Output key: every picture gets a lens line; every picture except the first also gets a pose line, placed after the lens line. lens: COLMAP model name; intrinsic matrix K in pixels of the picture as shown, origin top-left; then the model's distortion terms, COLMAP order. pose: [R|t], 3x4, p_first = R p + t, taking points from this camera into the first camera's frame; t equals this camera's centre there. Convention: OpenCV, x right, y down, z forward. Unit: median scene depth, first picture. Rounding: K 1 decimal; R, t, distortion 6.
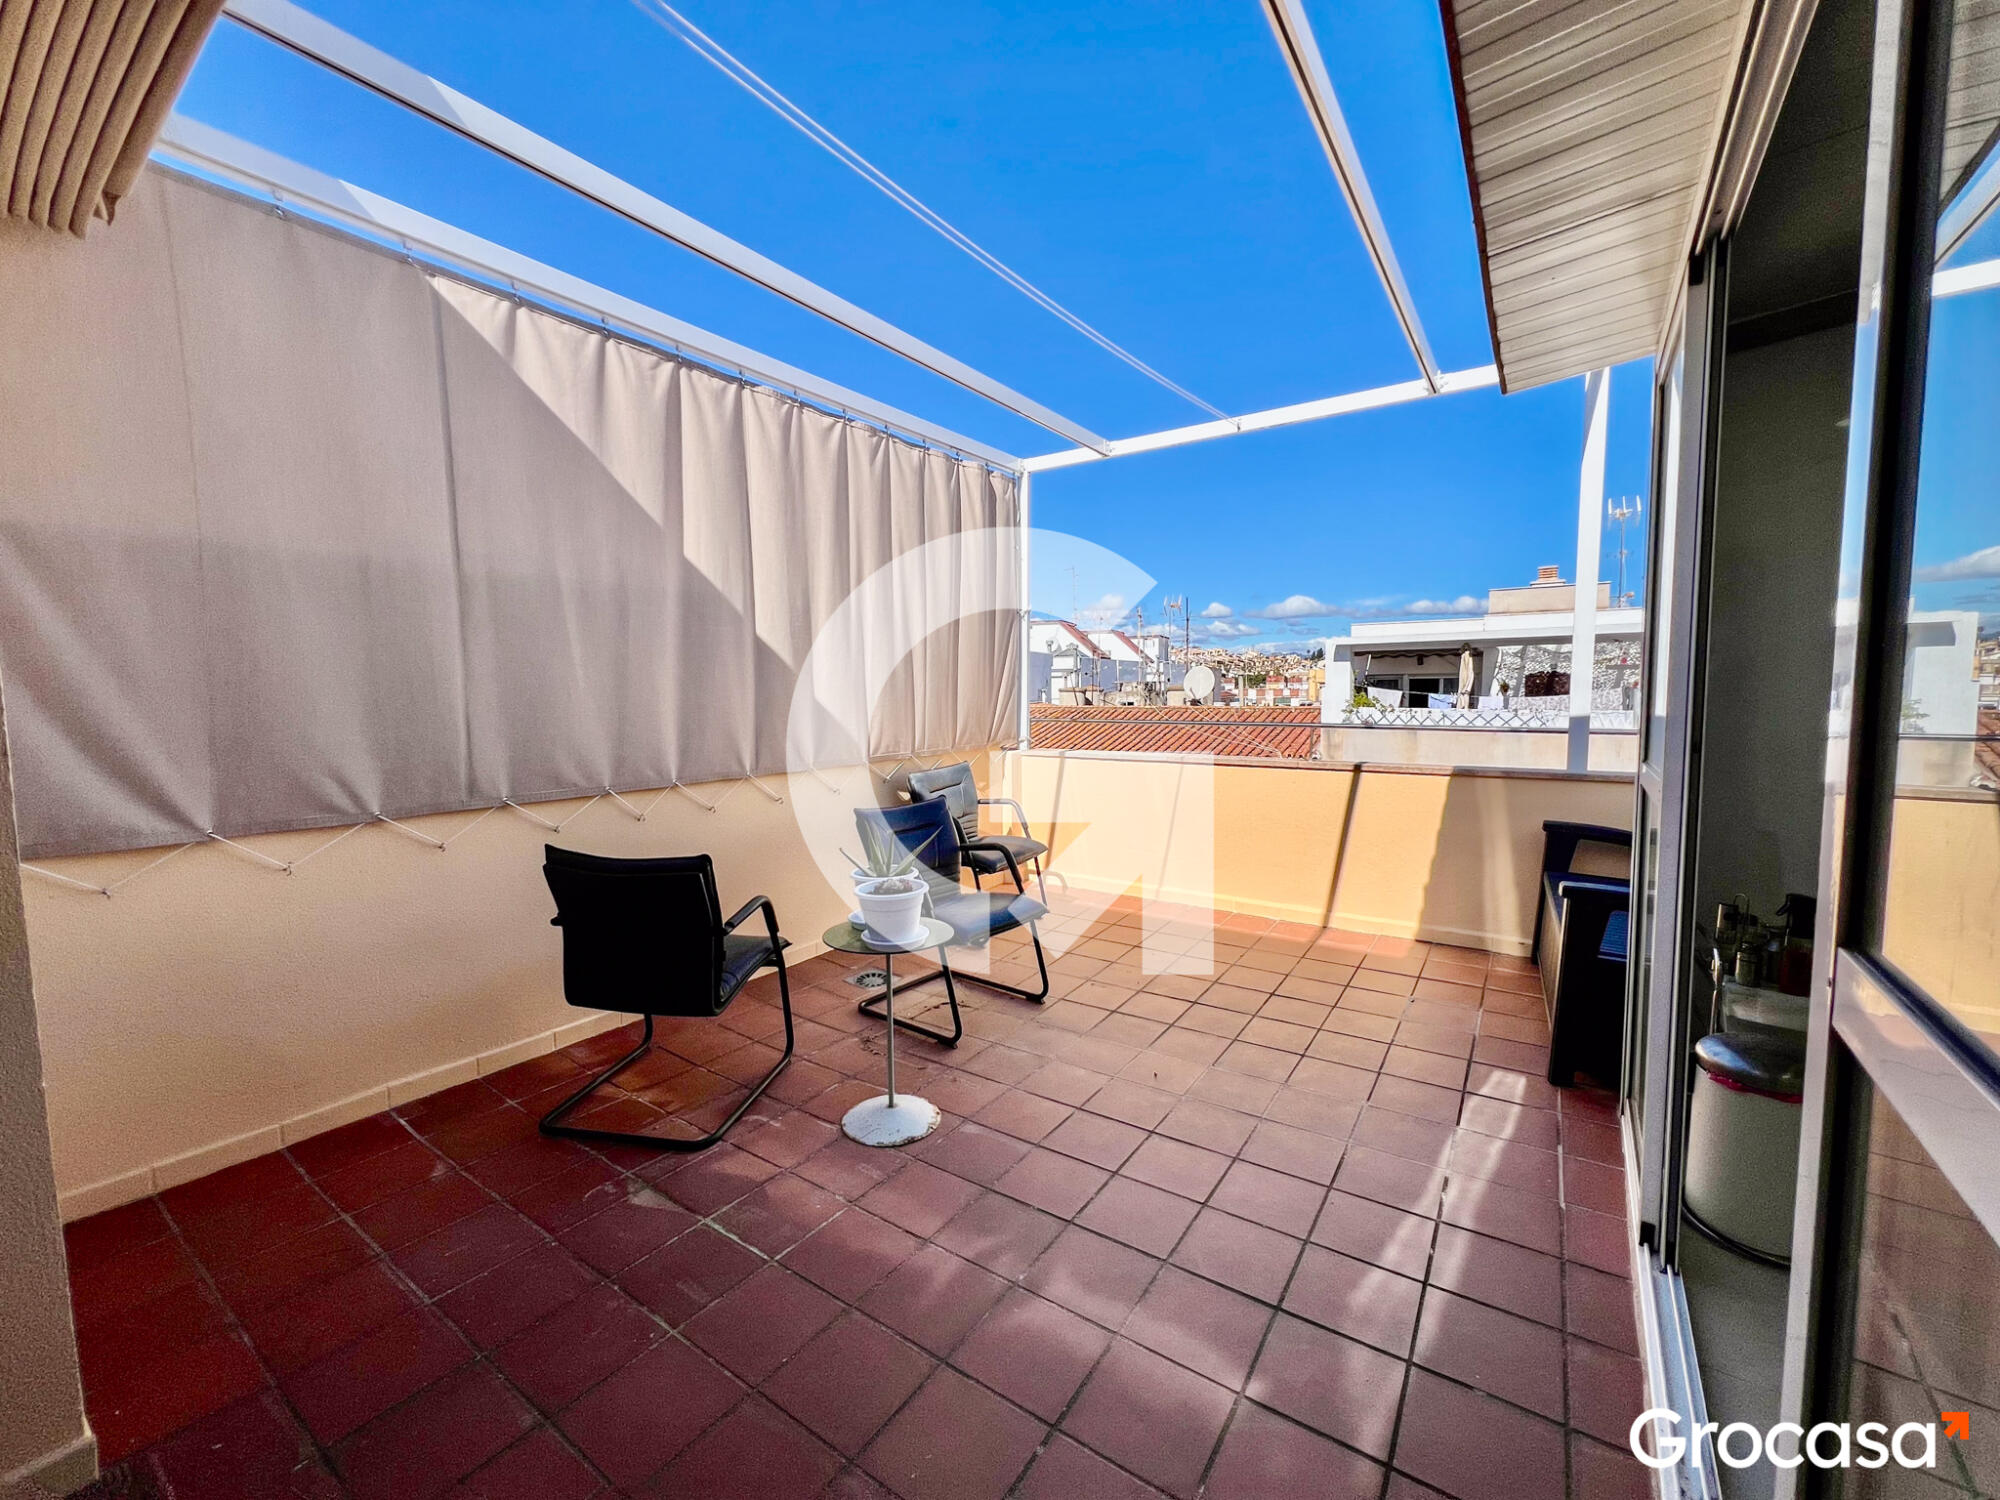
lens RADIAL K [[795.4, 0, 986.0], [0, 795.4, 748.2], [0, 0, 1]] dist [0.002815, 0.000192]
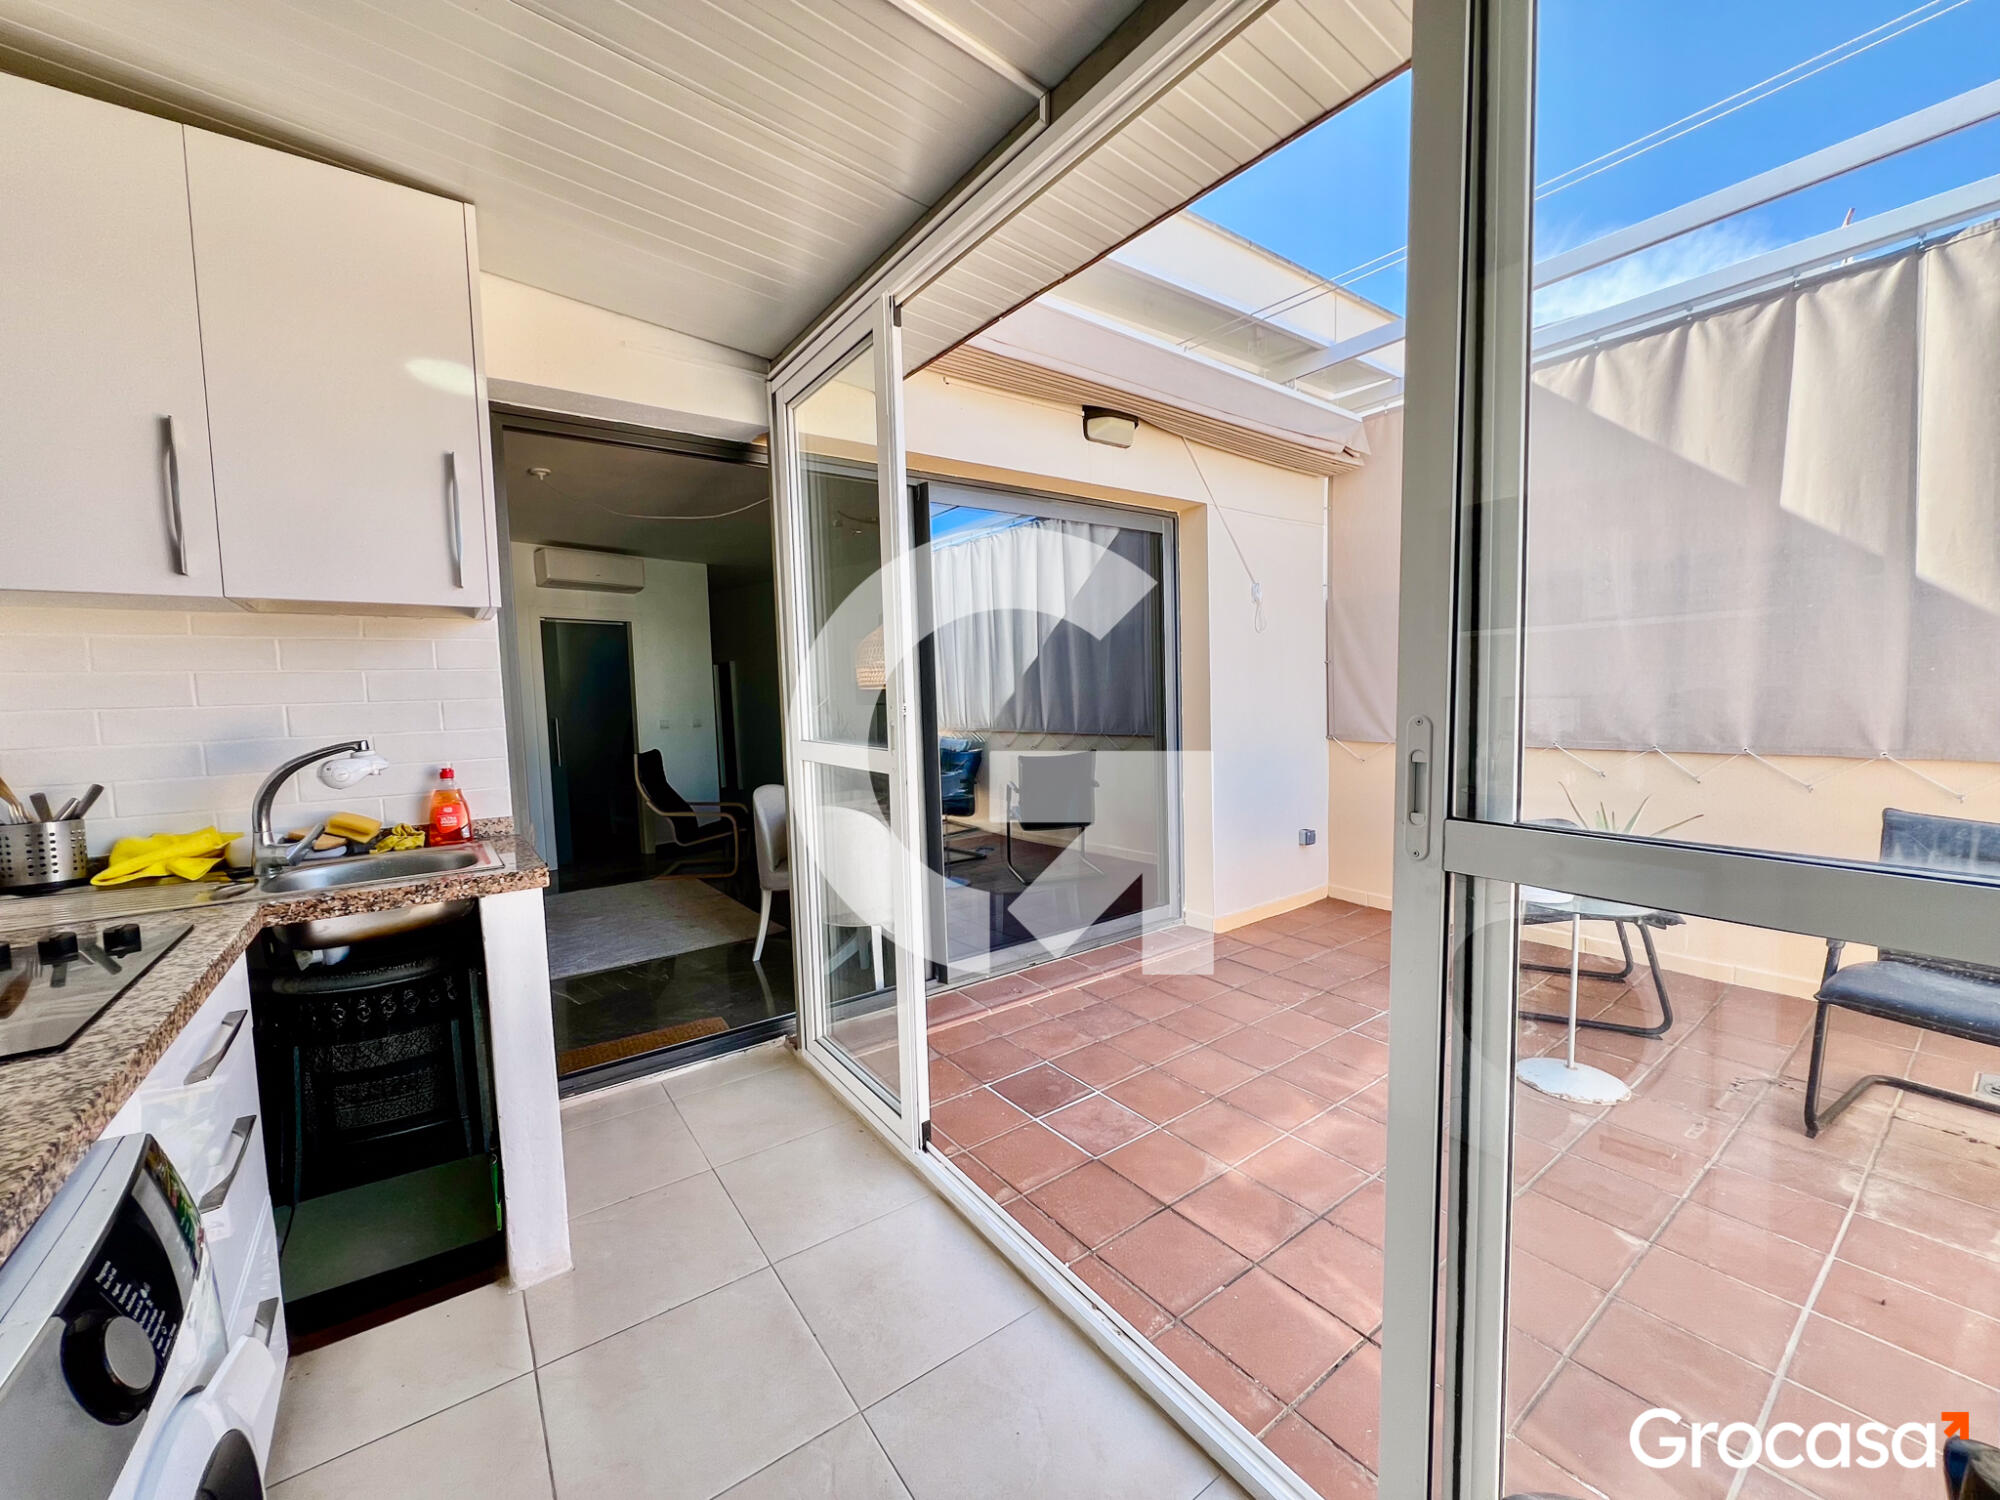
lens RADIAL K [[805.9, 0, 1018.4], [0, 805.9, 743.1], [0, 0, 1]] dist [0.000637, -0.001232]
pose [[-0.295048, 0.079804, -0.952144, 0.179734], [-0.037945, 0.994741, 0.095133, -0.006026], [0.954729, 0.064197, -0.290468, 0.103557]]
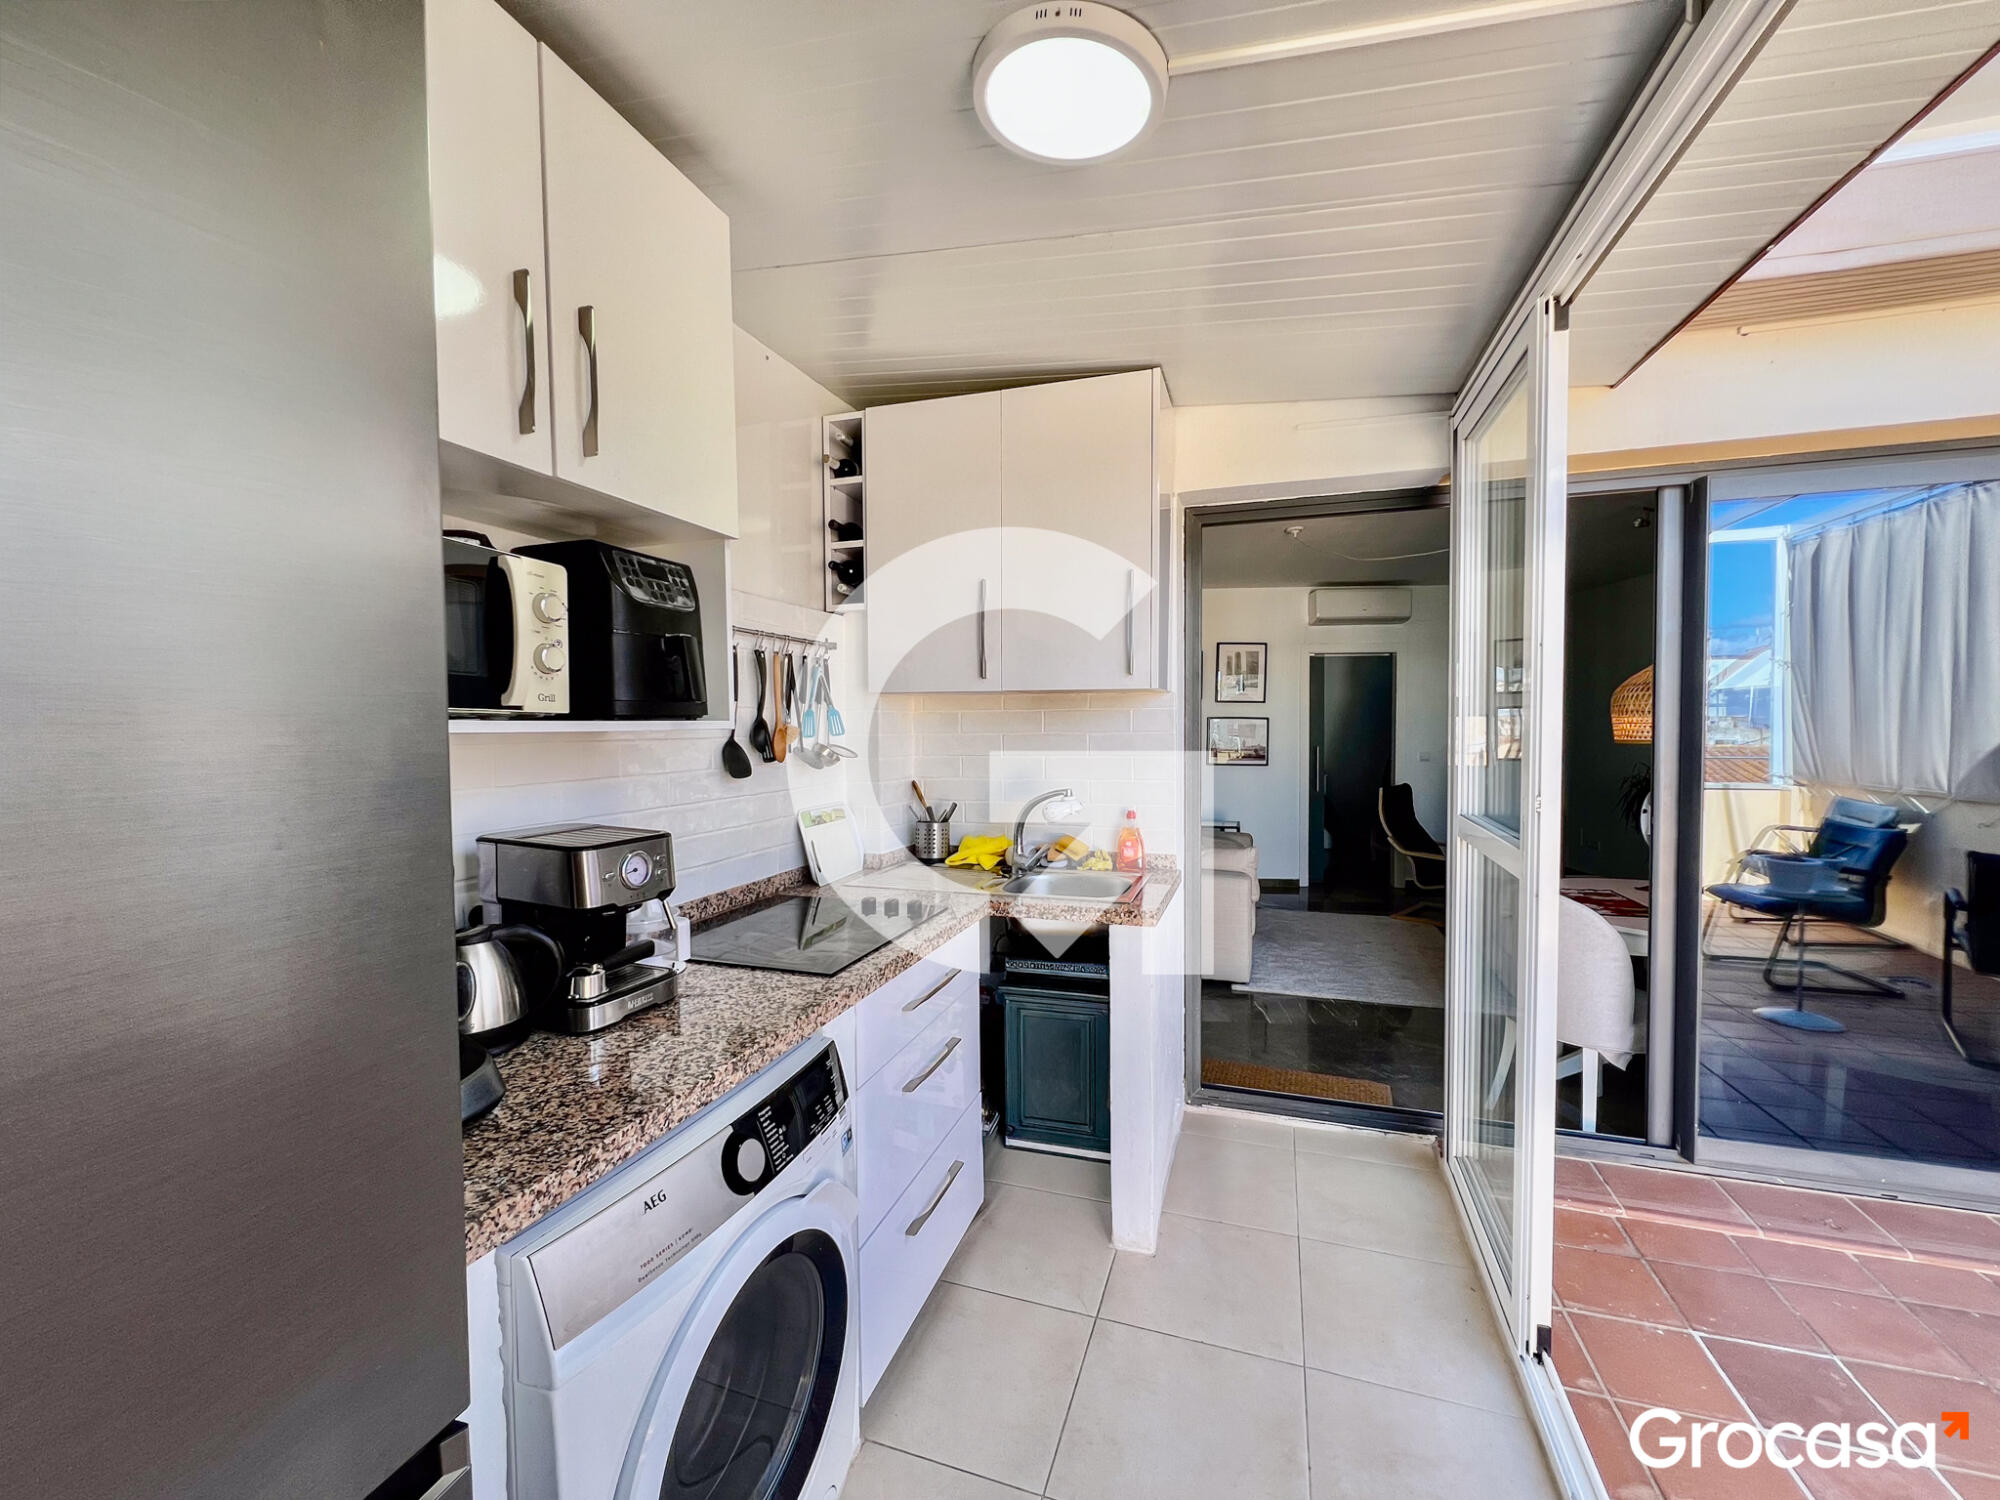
lens RADIAL K [[805.9, 0, 990.7], [0, 805.9, 748.4], [0, 0, 1]] dist [0.000637, -0.001232]
pose [[-0.952382, 0.025977, -0.303799, 0.159187], [-0.006856, 0.994288, 0.106512, -0.017052], [0.304830, 0.103523, -0.946764, 0.125895]]
